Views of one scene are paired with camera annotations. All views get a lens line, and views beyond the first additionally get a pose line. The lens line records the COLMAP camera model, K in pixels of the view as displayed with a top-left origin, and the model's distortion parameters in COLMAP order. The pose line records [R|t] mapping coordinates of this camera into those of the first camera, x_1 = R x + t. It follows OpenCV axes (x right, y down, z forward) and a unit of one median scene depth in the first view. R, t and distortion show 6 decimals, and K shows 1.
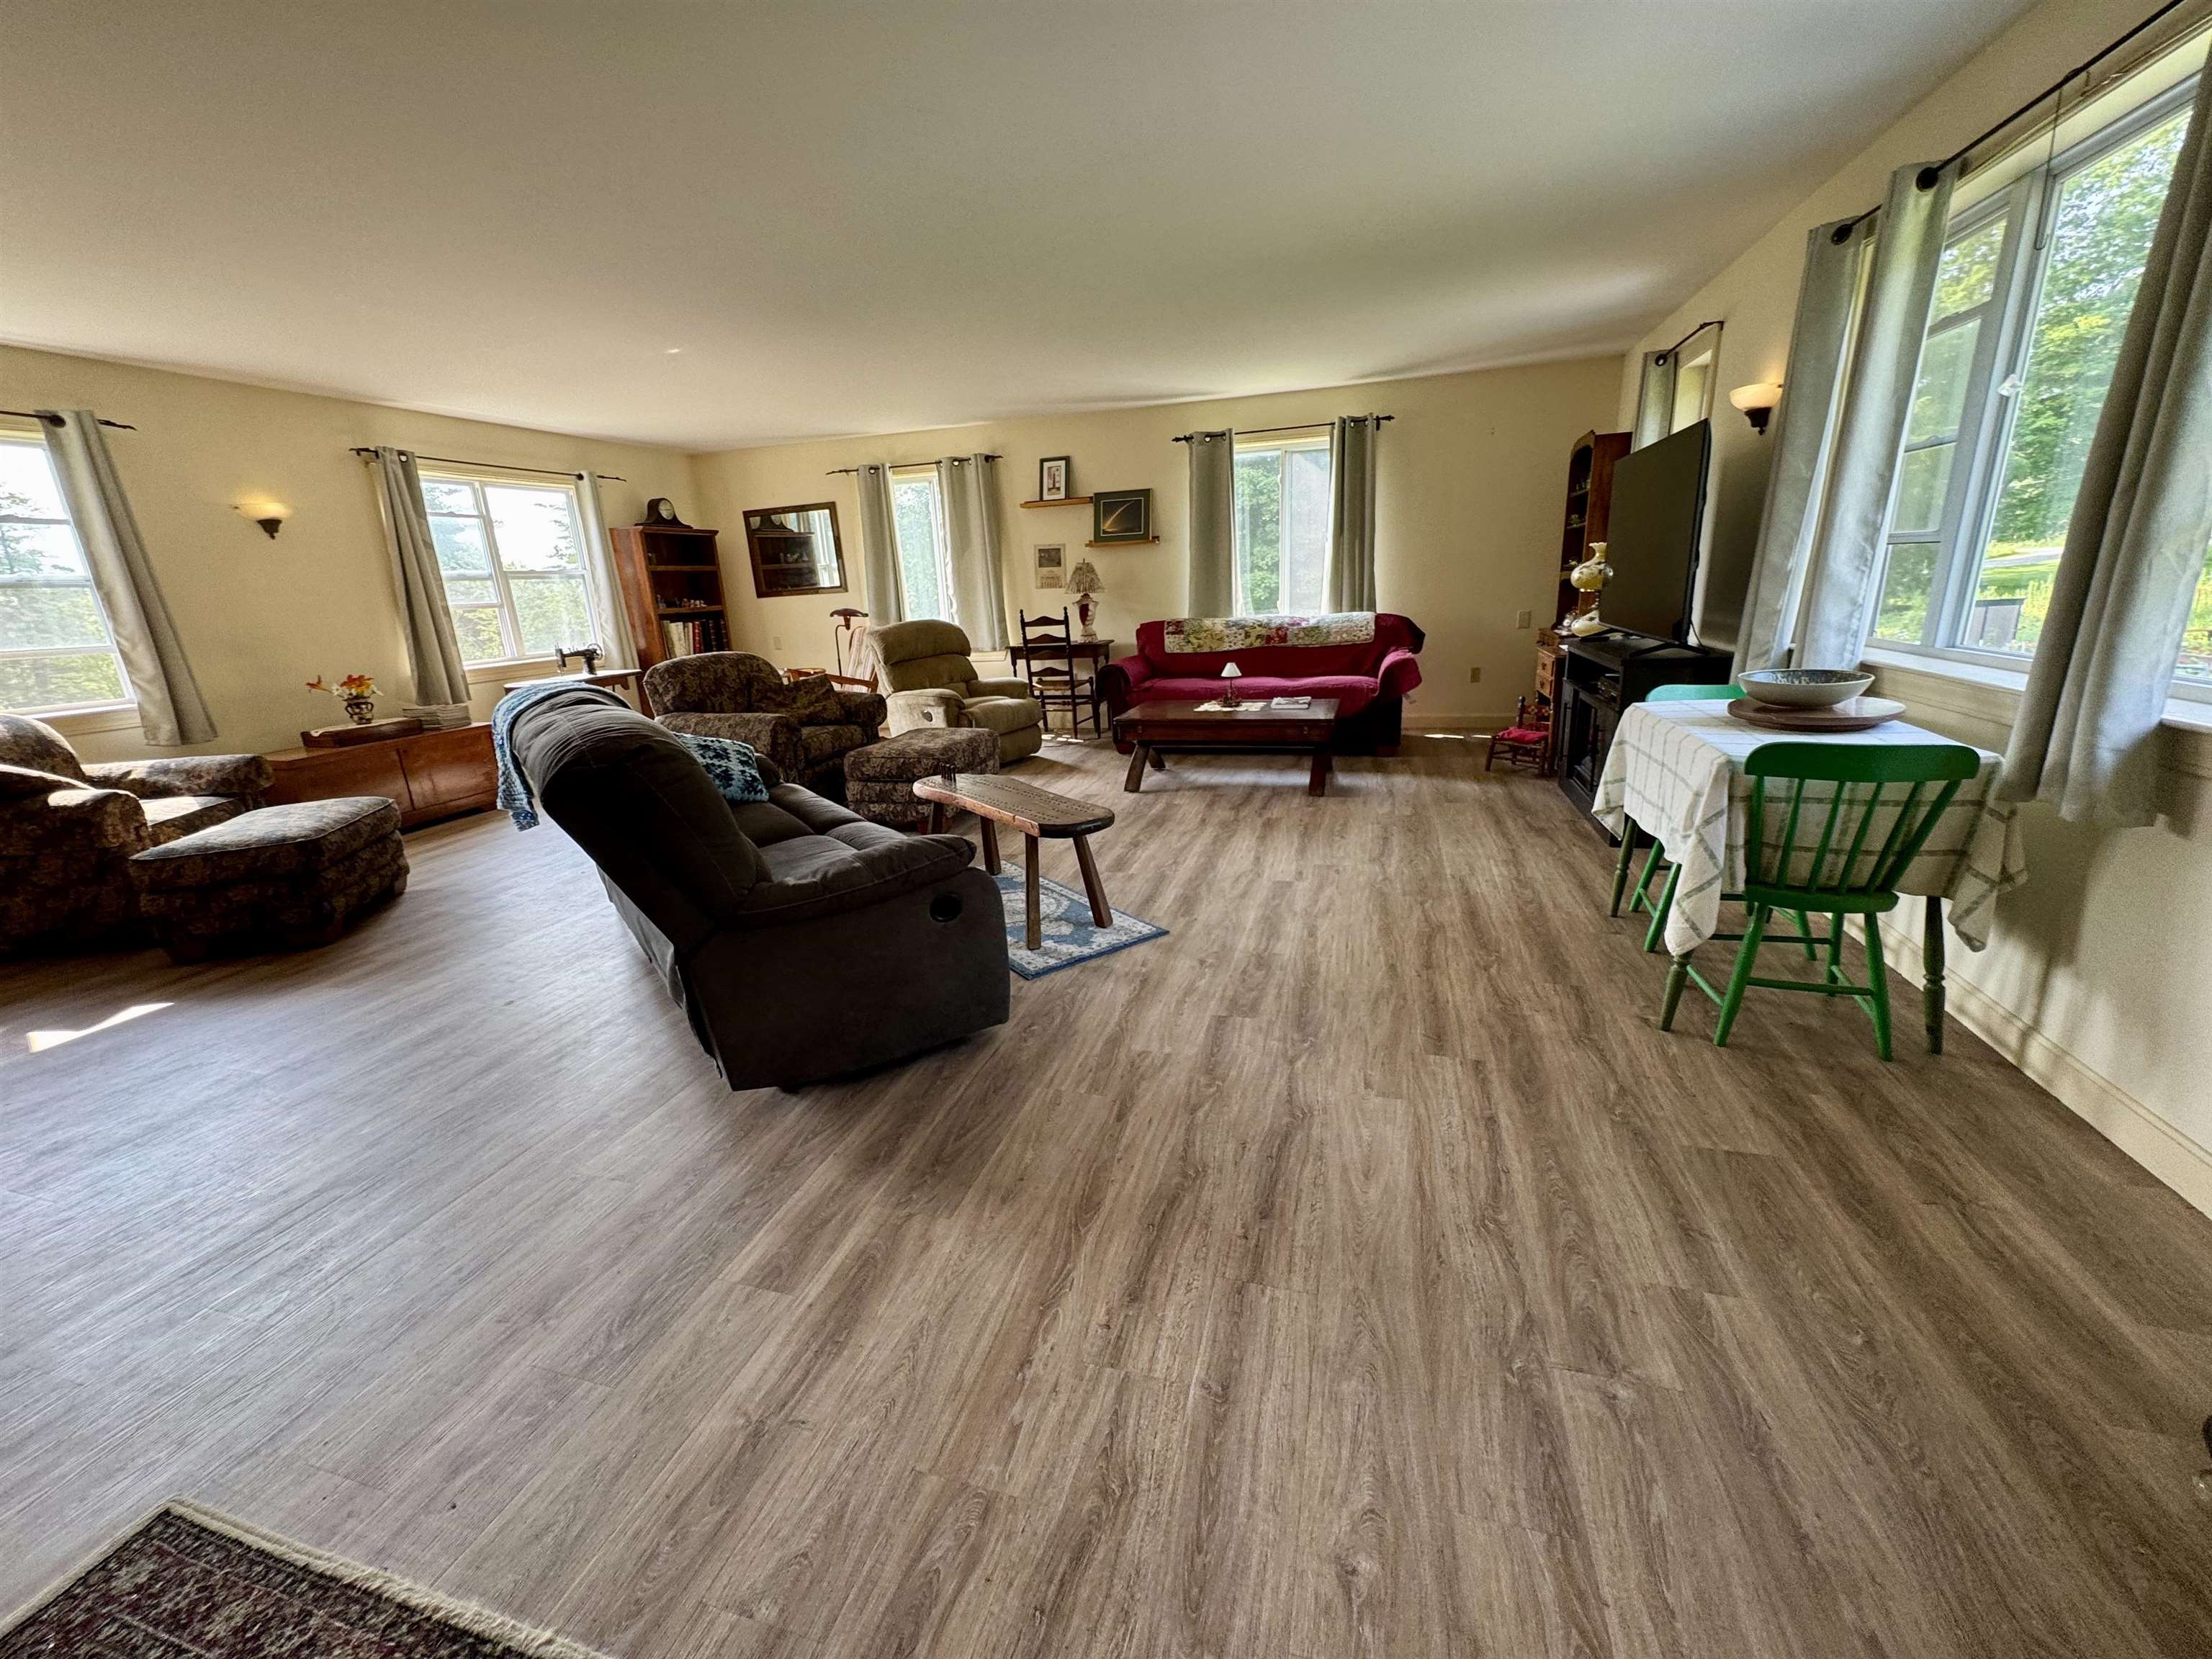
lens RADIAL K [[875.7, 0, 1106.0], [0, 875.7, 829.5], [0, 0, 1]] dist [-0.003835, 0.000658]
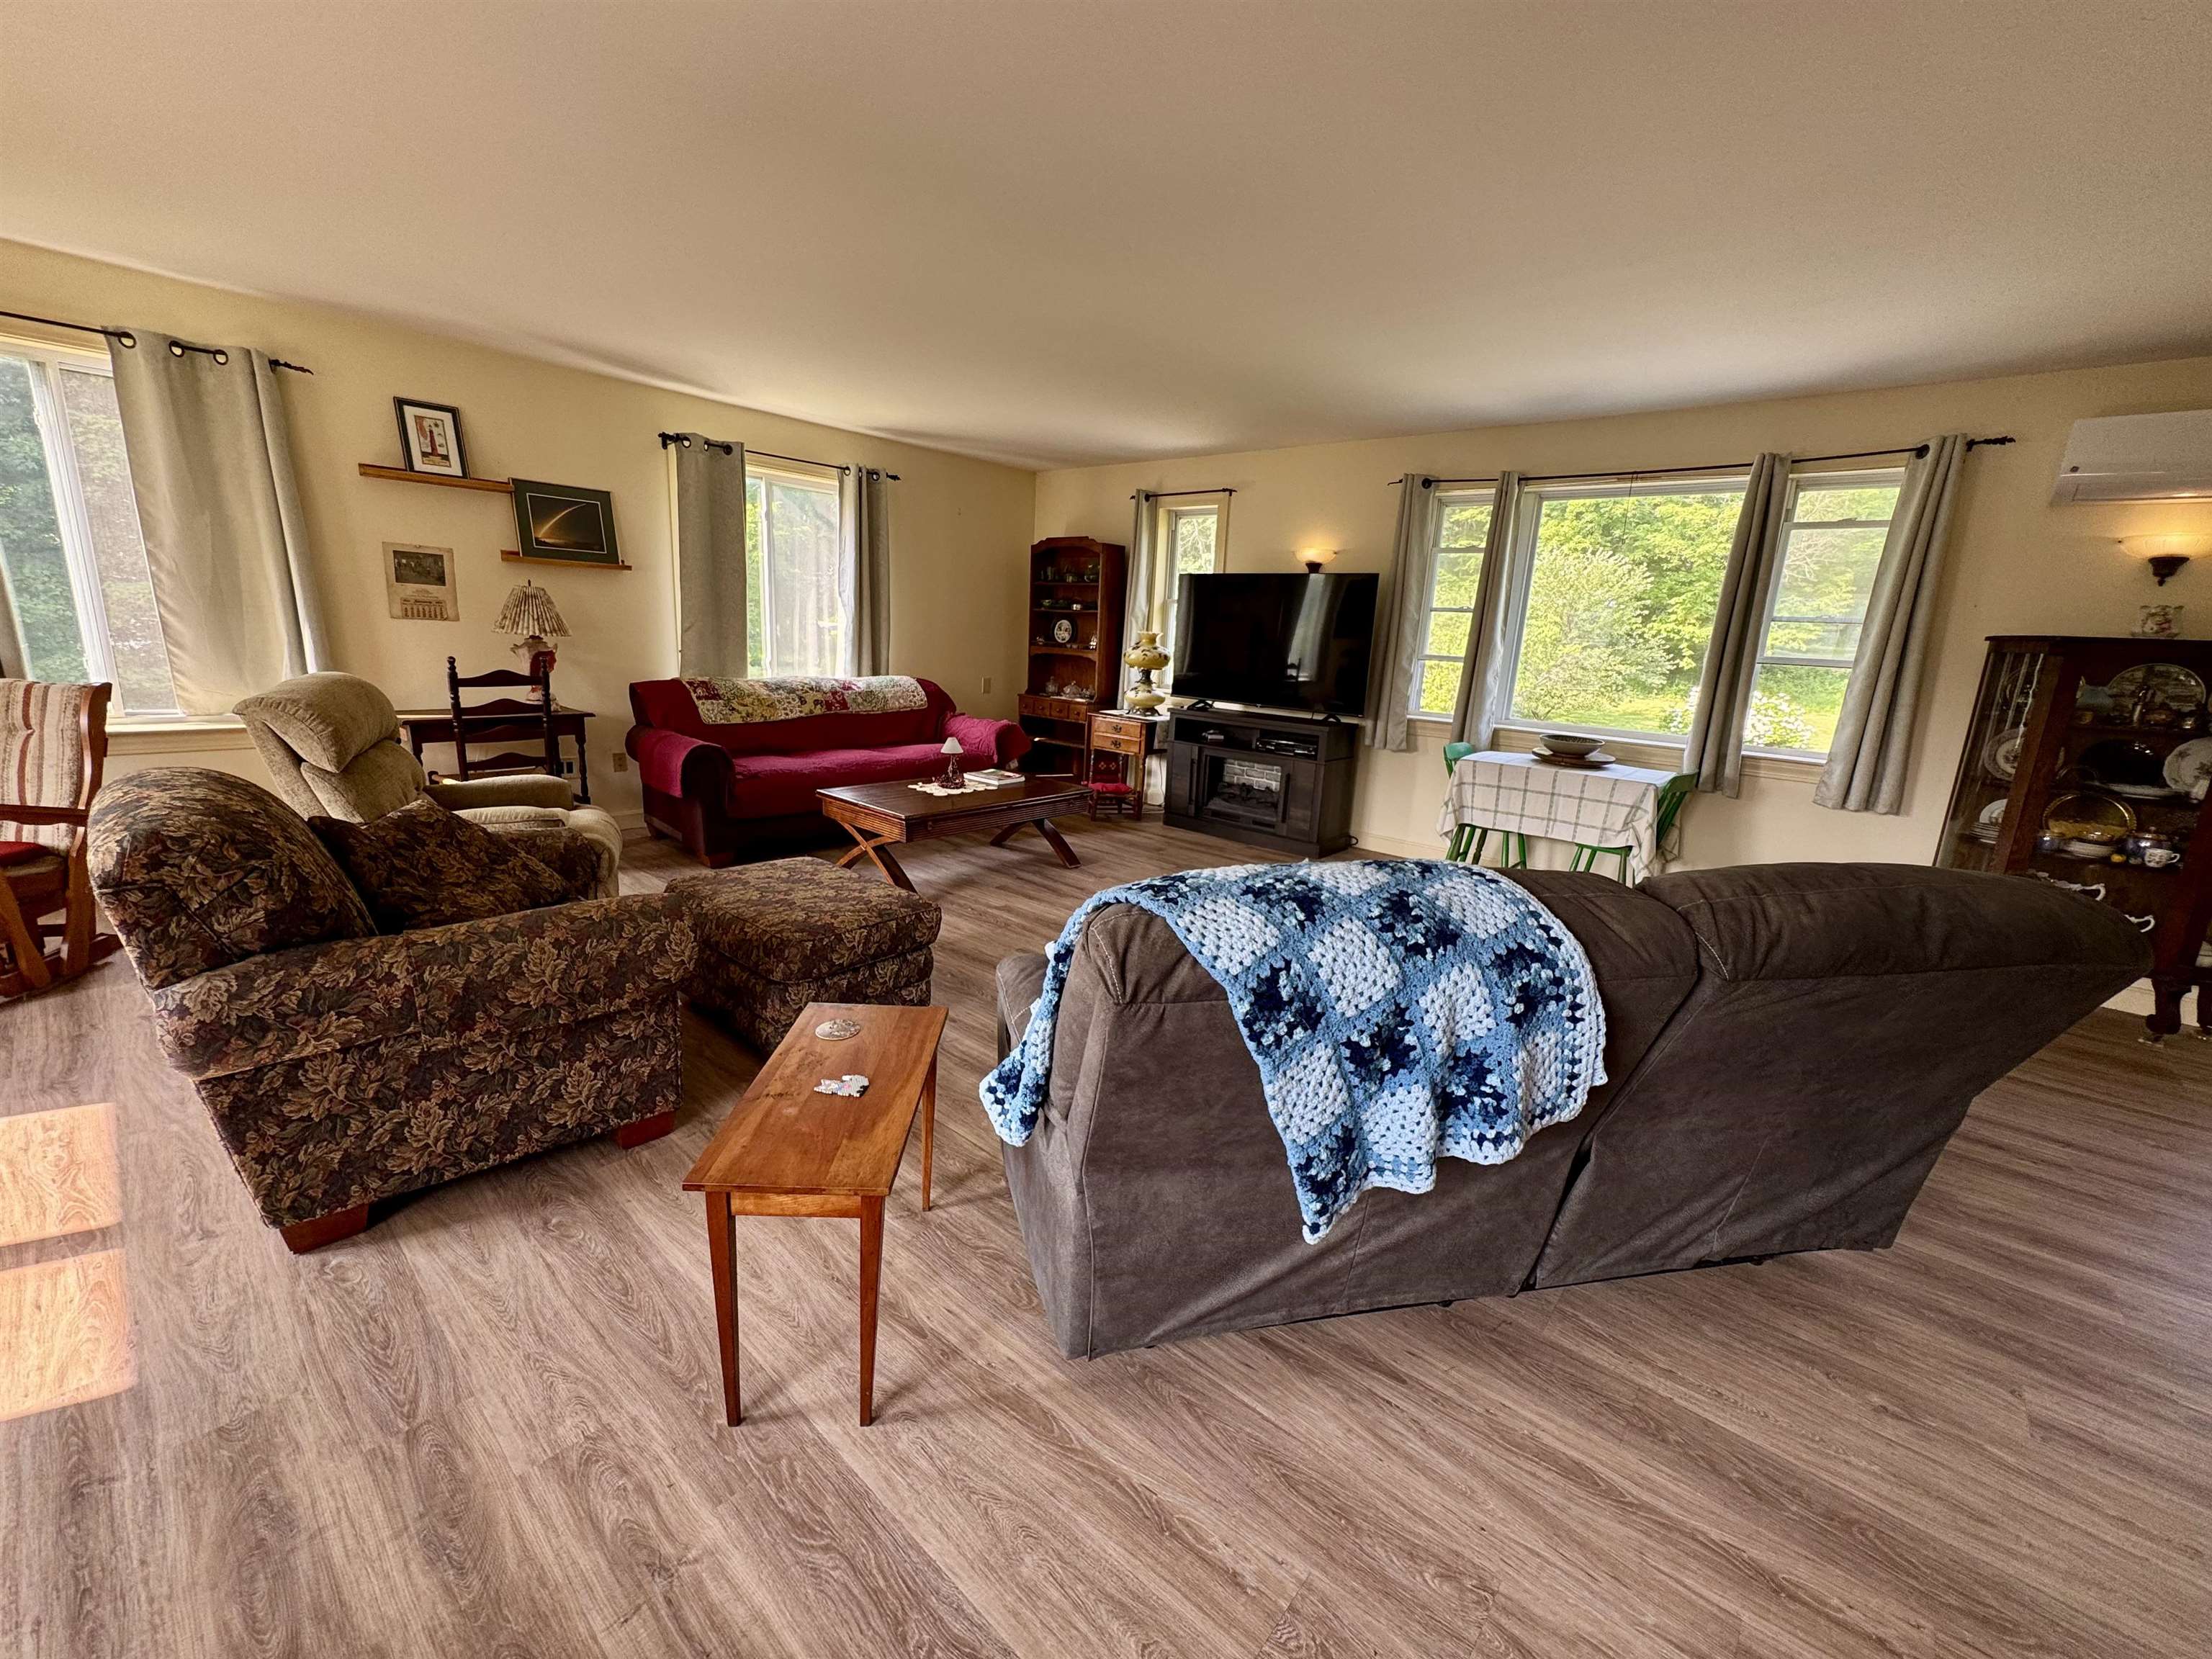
lens RADIAL K [[883.6, 0, 1106.0], [0, 883.6, 829.5], [0, 0, 1]] dist [-0.000282, 0.000132]
pose [[0.415047, -0.138004, 0.899272, -0.597124], [0.178929, 0.981506, 0.068042, -0.132904], [-0.892032, 0.132665, 0.432064, 0.492275]]
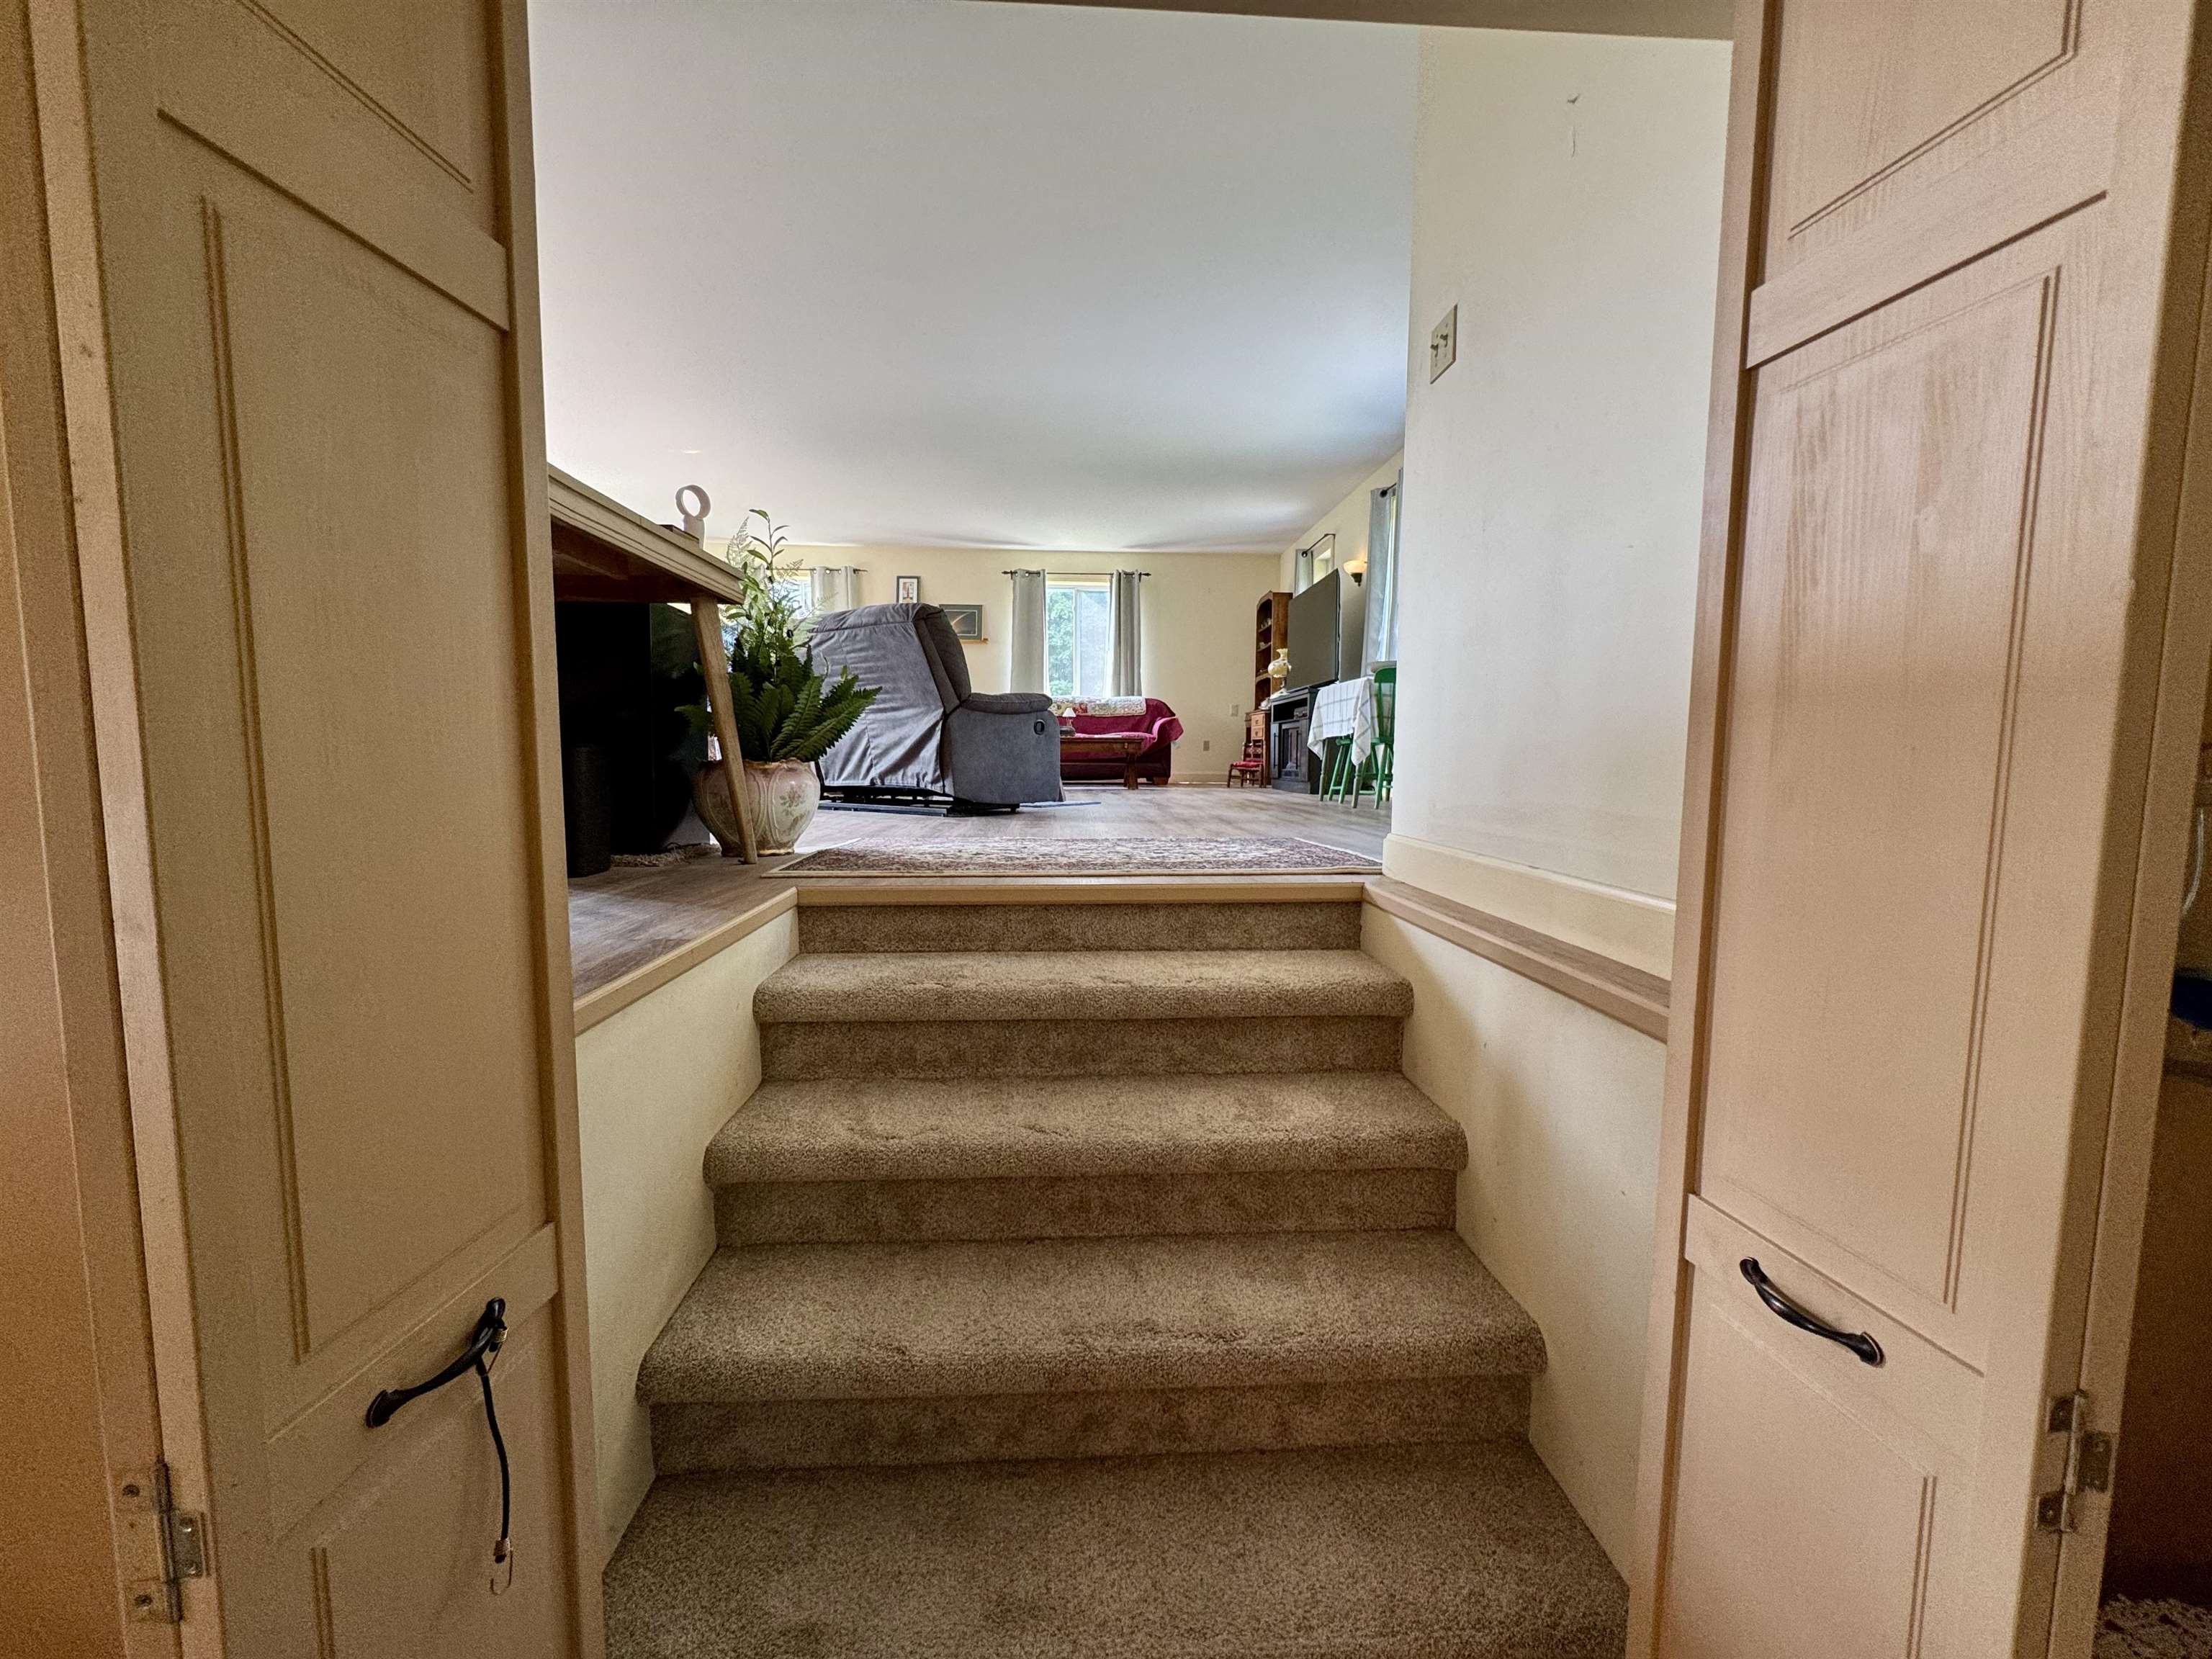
lens RADIAL K [[875.7, 0, 1106.0], [0, 875.7, 829.5], [0, 0, 1]] dist [-0.003835, 0.000658]
pose [[0.938106, 0.025700, 0.345393, -0.304246], [0.043170, 0.980790, -0.190230, 0.295605], [-0.343647, 0.193366, 0.918976, -0.341963]]
